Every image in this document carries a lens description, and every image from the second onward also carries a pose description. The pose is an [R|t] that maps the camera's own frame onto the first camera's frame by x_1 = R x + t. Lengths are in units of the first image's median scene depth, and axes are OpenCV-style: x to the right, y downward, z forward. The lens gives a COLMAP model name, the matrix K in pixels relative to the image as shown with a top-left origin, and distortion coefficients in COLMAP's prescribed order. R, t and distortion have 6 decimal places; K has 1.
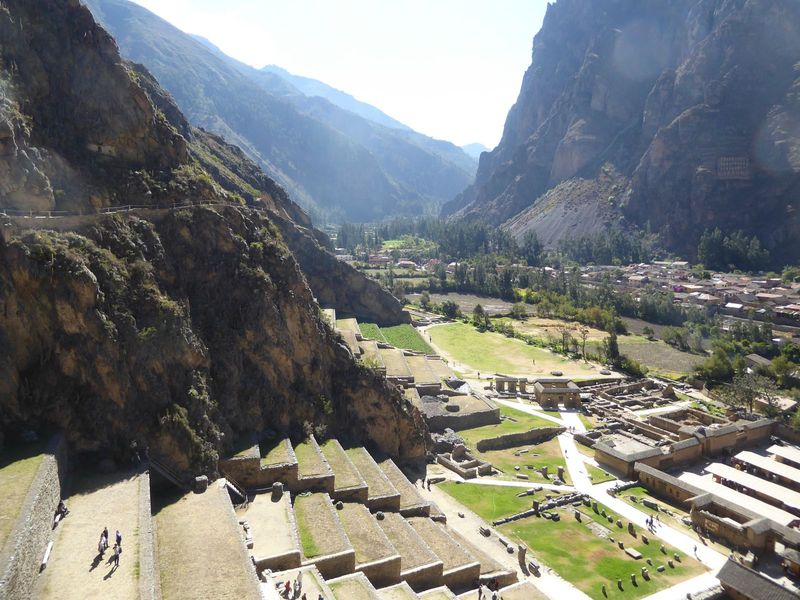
lens RADIAL K [[561.0, 0, 400.1], [0, 561.0, 297.8], [0, 0, 1]] dist [-0.028279, -0.002839]
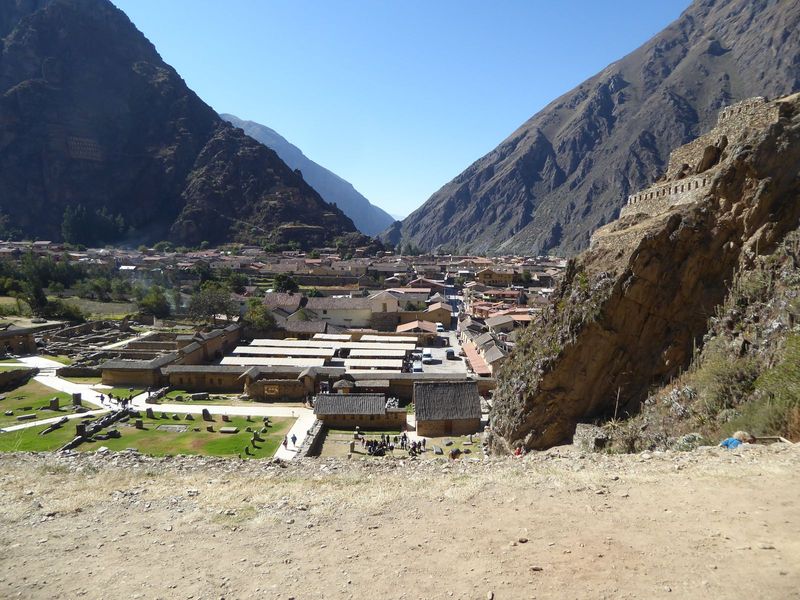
lens RADIAL K [[561.0, 0, 402.1], [0, 561.0, 303.0], [0, 0, 1]] dist [-0.028279, -0.002839]
pose [[0.442836, -0.076738, 0.893313, -0.049860], [0.097008, 0.994583, 0.037348, 0.057413], [-0.891339, 0.070120, 0.447881, 0.079041]]
